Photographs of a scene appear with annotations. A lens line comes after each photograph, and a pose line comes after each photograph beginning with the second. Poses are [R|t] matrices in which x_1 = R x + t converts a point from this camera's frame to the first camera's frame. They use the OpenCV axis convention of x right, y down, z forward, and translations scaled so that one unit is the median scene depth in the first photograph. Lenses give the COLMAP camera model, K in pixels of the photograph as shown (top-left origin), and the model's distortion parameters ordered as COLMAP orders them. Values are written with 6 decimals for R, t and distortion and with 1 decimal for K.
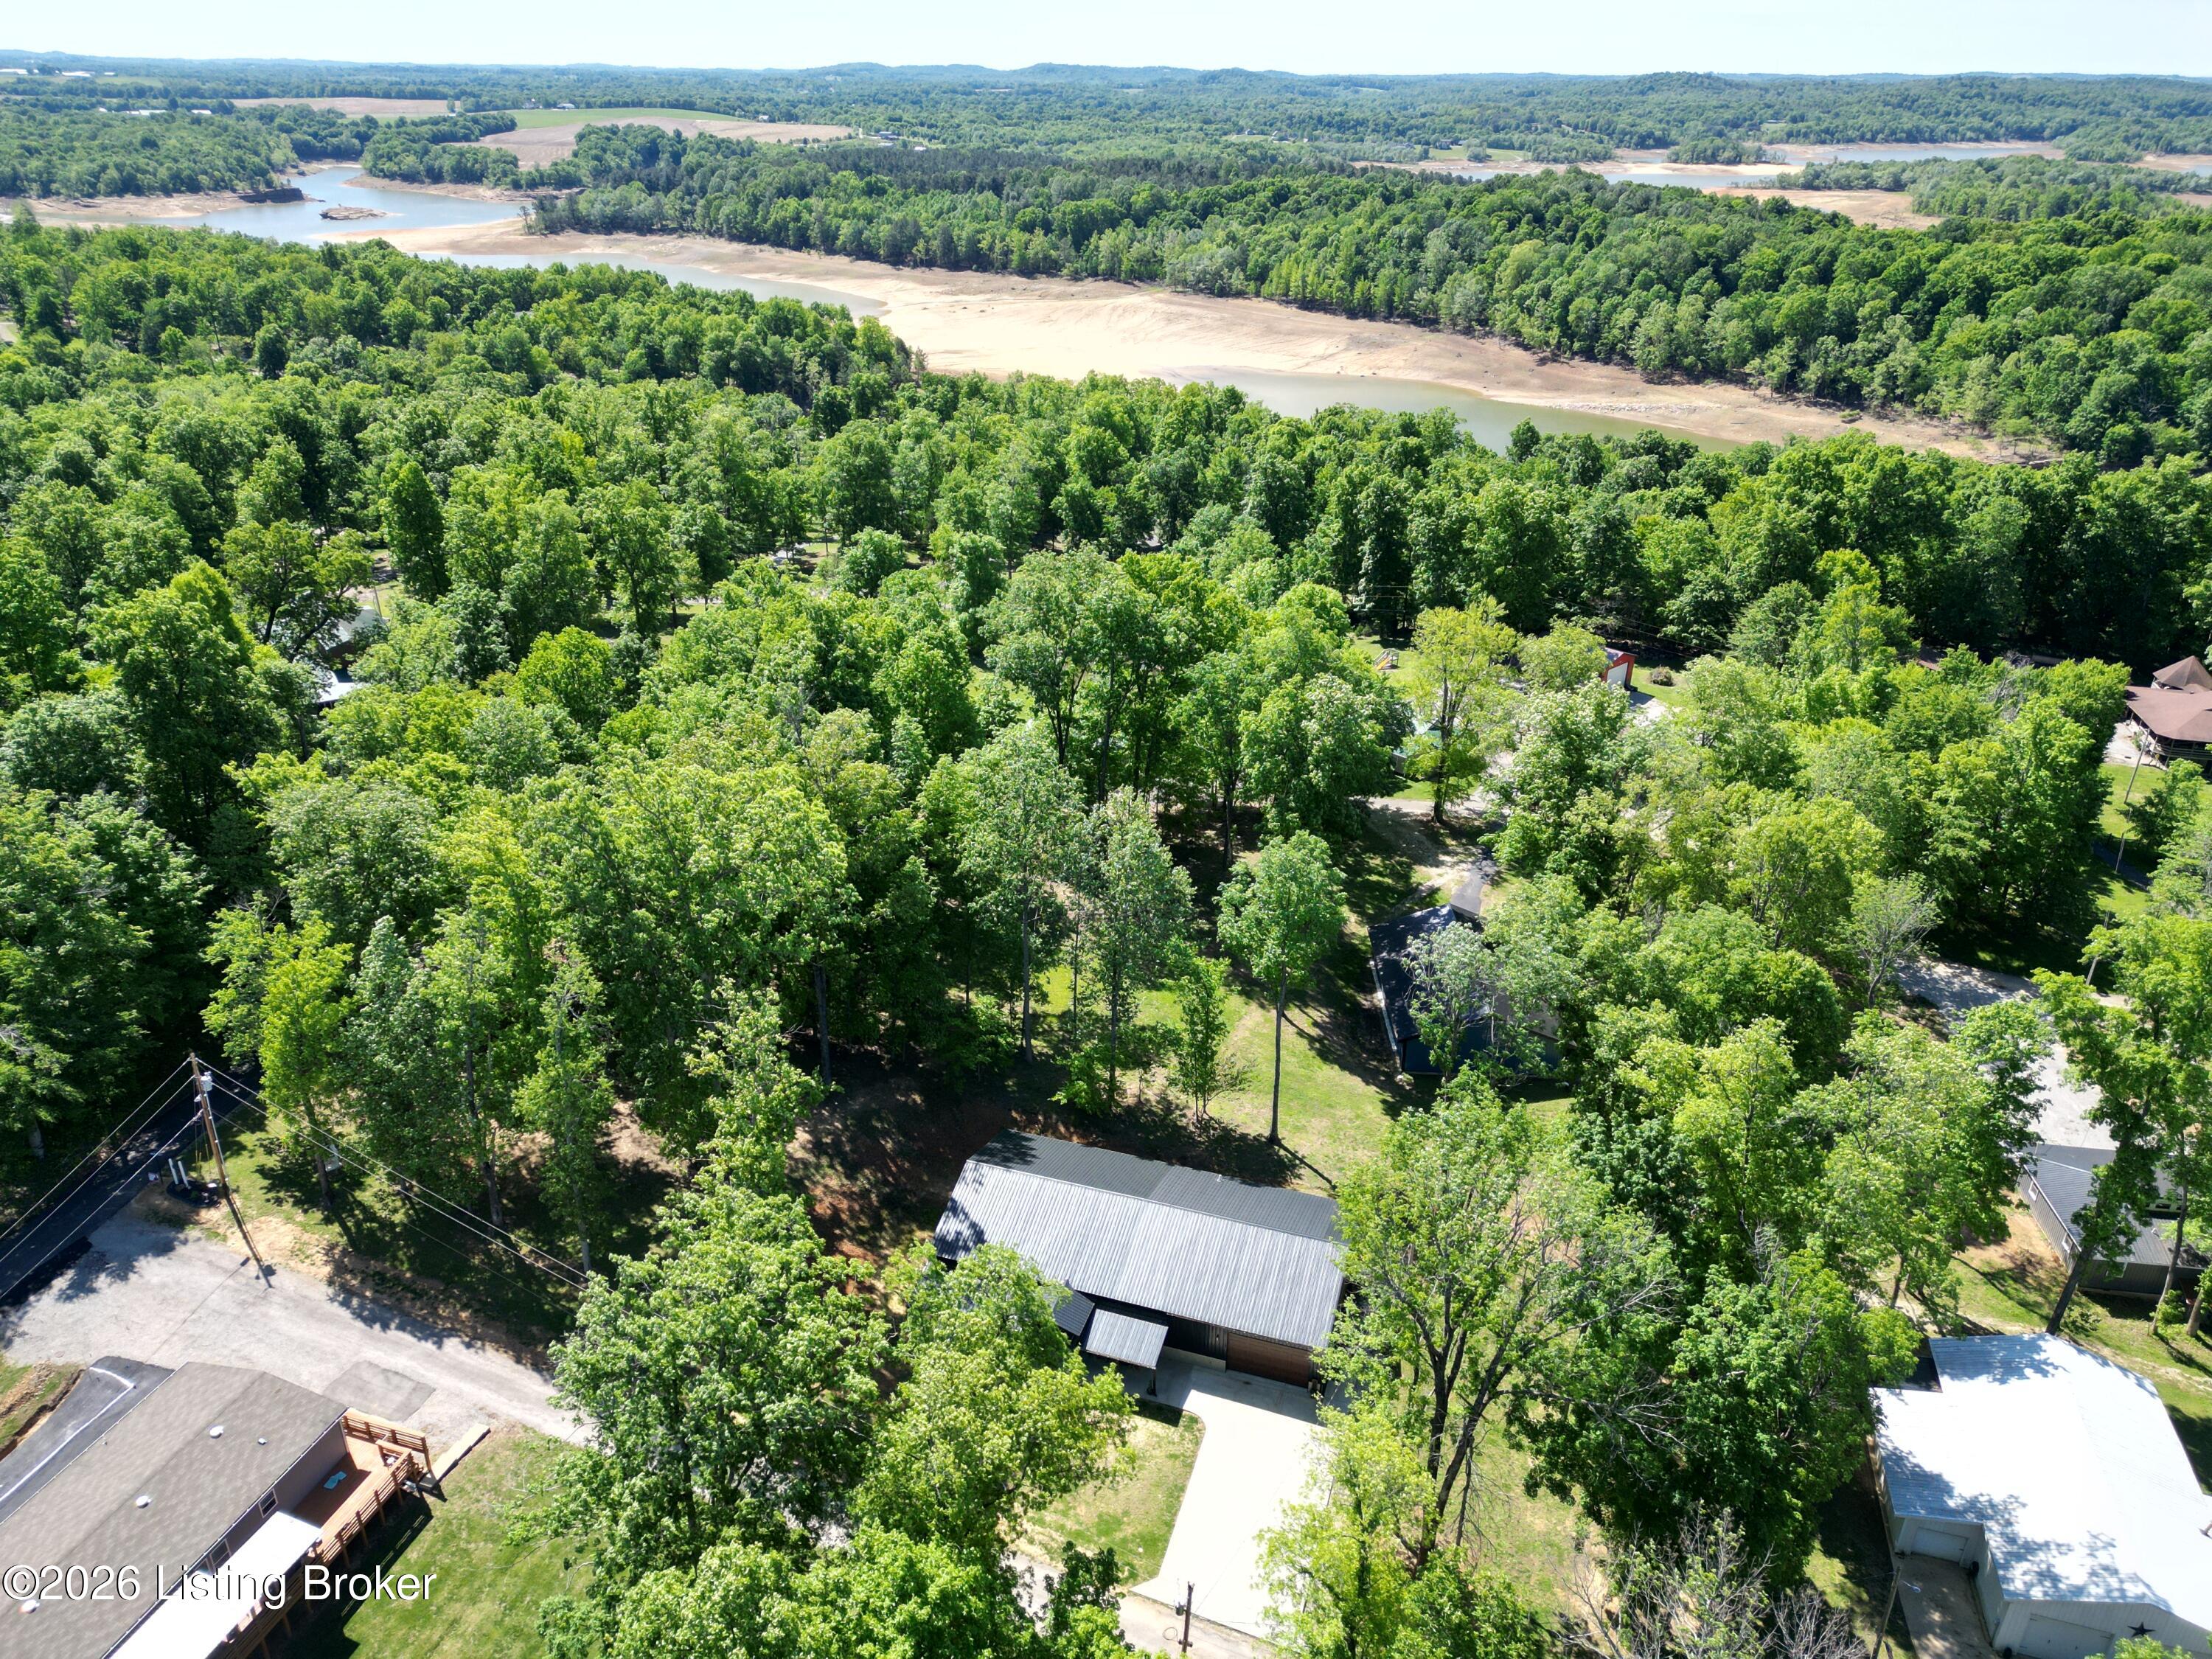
lens RADIAL K [[1547.9, 0, 1077.1], [0, 1547.9, 825.8], [0, 0, 1]] dist [0.061312, -0.039923]
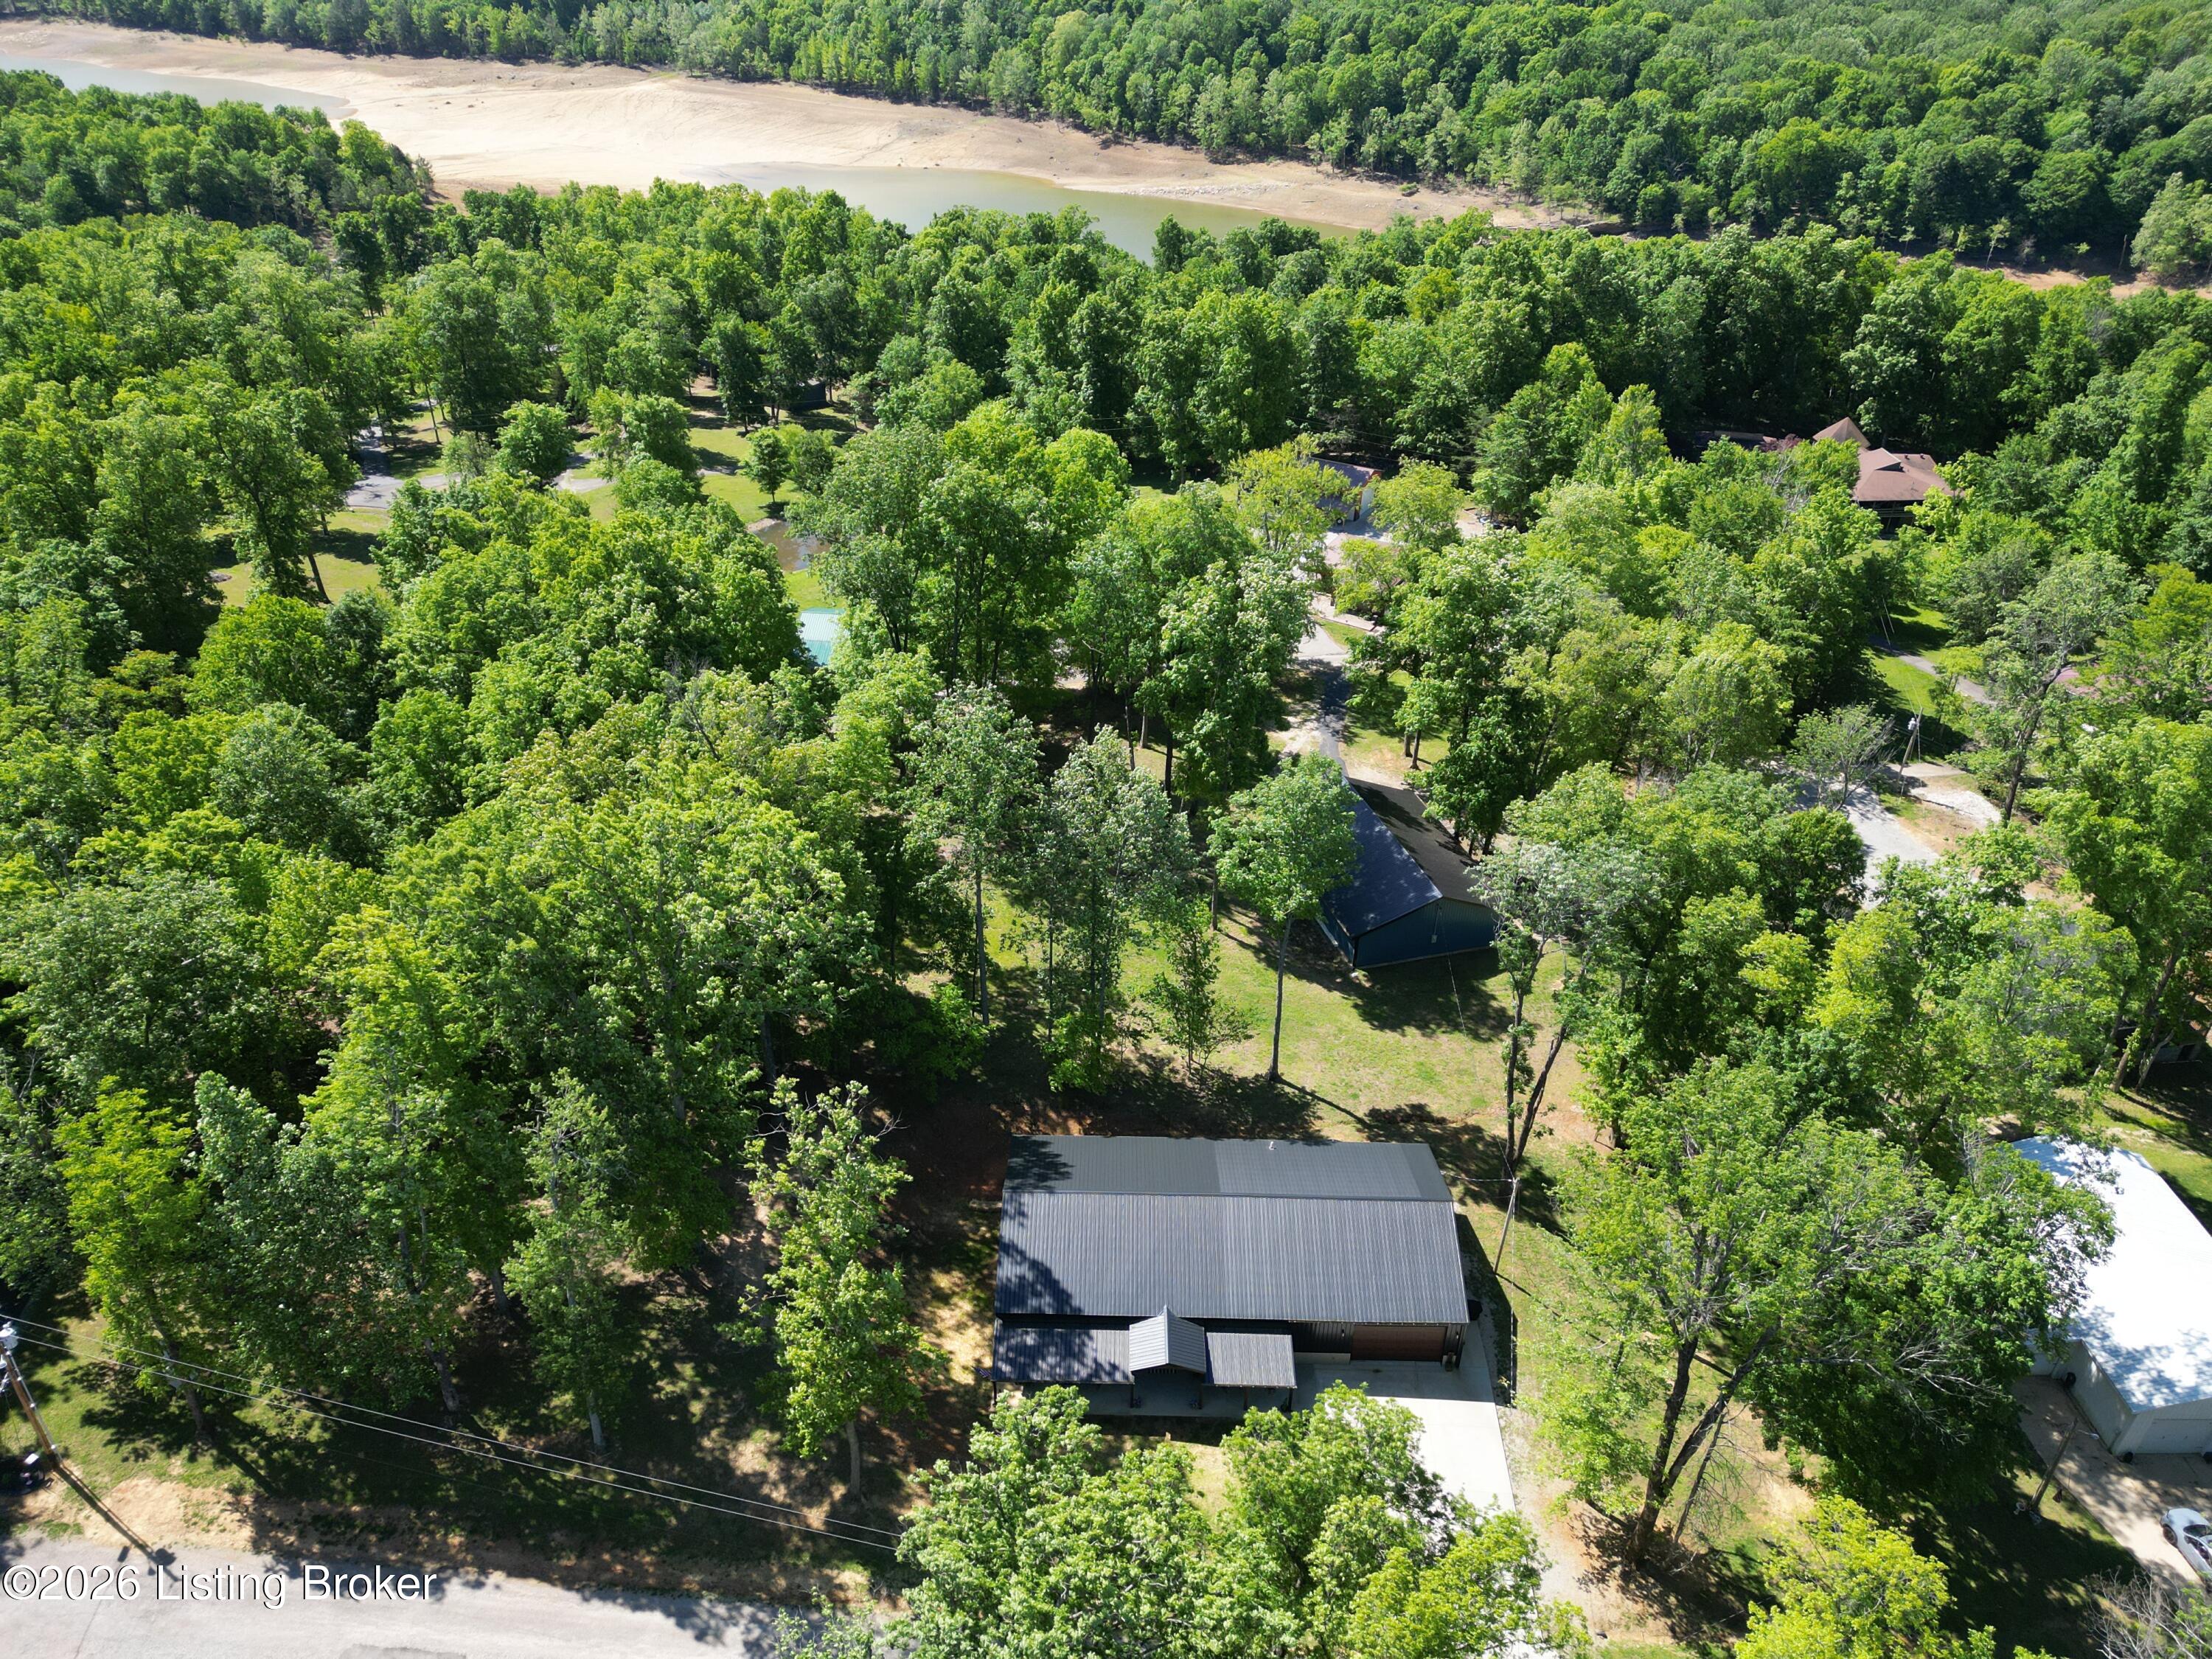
lens RADIAL K [[1547.9, 0, 1085.3], [0, 1547.9, 834.6], [0, 0, 1]] dist [0.061312, -0.039923]
pose [[0.953004, -0.161278, 0.256463, -0.110325], [0.128022, 0.981615, 0.141571, -0.048039], [-0.274581, -0.102085, 0.956130, 0.094124]]
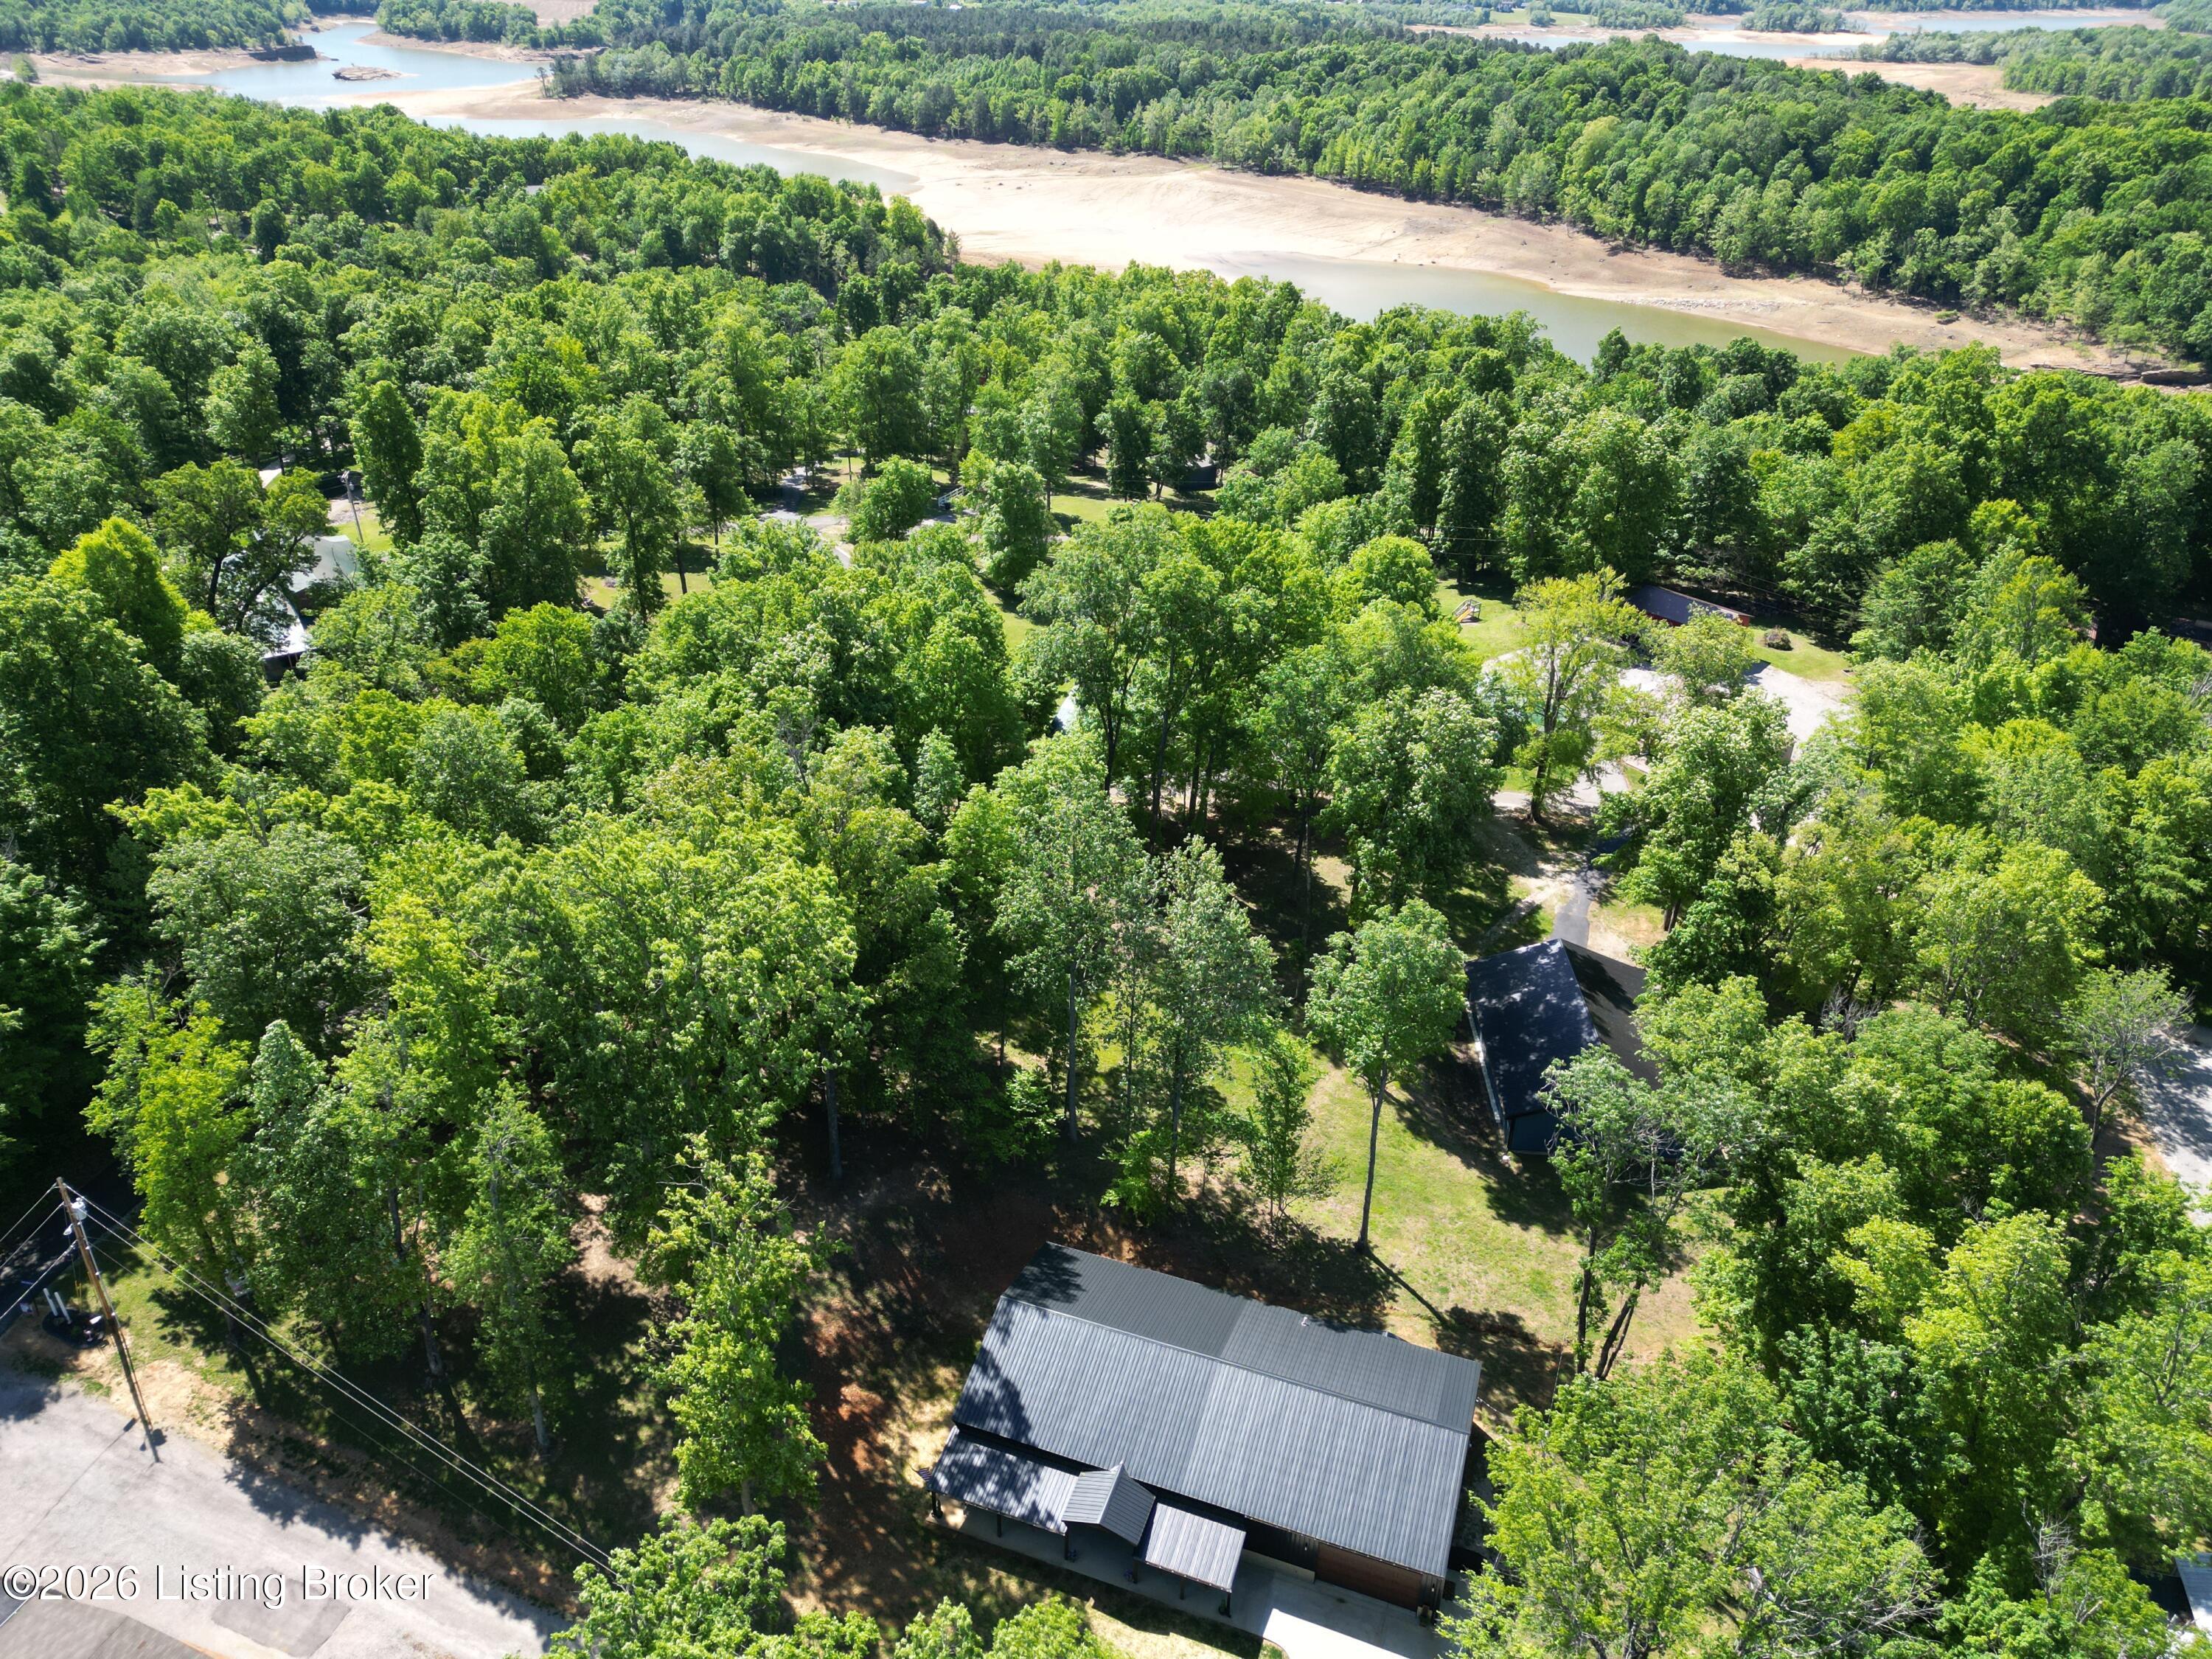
lens RADIAL K [[1547.9, 0, 1082.9], [0, 1547.9, 829.2], [0, 0, 1]] dist [0.061312, -0.039923]
pose [[0.999773, 0.016081, -0.013959, -0.009965], [-0.015009, 0.997165, 0.073735, -0.048991], [0.015105, -0.073509, 0.997180, 0.095239]]
